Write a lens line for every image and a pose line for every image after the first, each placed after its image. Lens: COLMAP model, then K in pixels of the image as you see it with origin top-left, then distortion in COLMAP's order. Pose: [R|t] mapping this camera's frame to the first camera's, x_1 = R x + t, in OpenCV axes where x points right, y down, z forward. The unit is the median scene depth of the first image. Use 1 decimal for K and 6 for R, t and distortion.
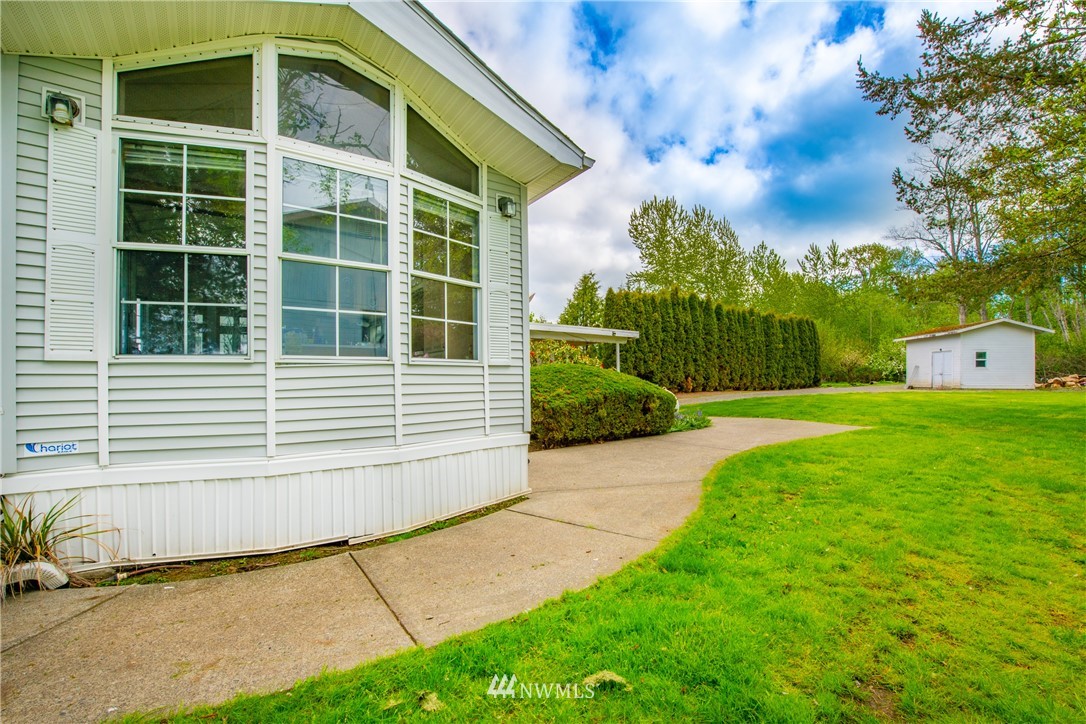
lens RADIAL K [[485.0, 0, 565.2], [0, 485.0, 376.7], [0, 0, 1]] dist [-0.010497, -0.000426]
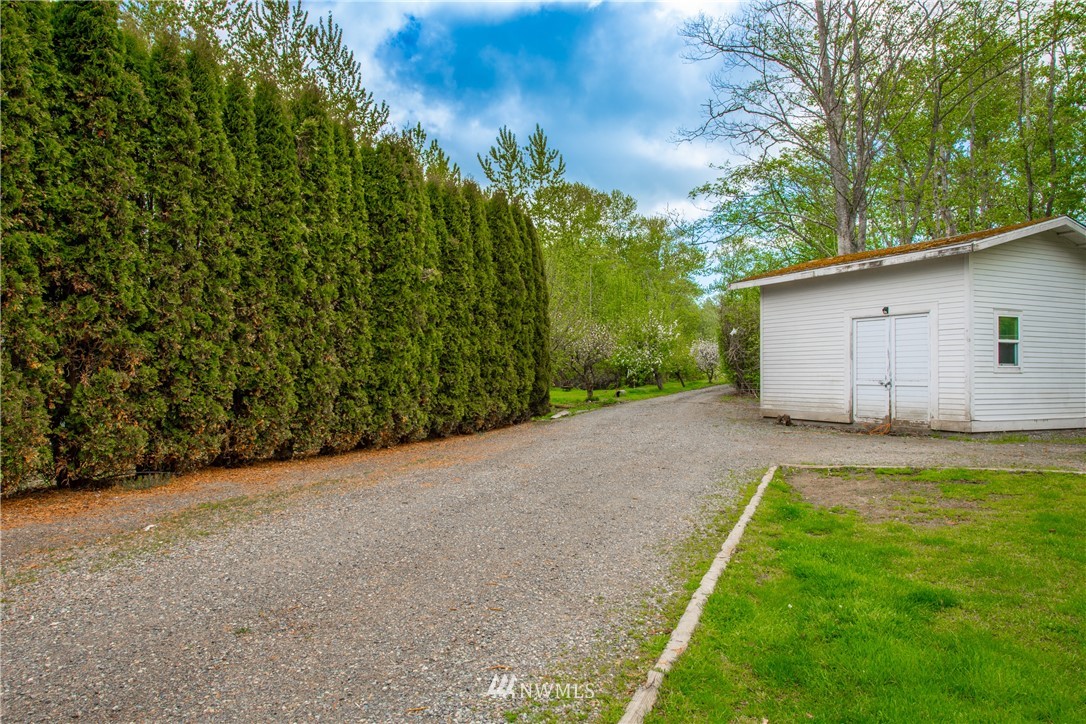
lens RADIAL K [[717.4, 0, 544.0], [0, 717.4, 366.2], [0, 0, 1]] dist [-0.012961, -0.000982]
pose [[0.854589, 0.007244, 0.519255, 0.285994], [-0.002953, 0.999954, -0.009090, -0.010719], [-0.519297, 0.006235, 0.854571, 0.616667]]
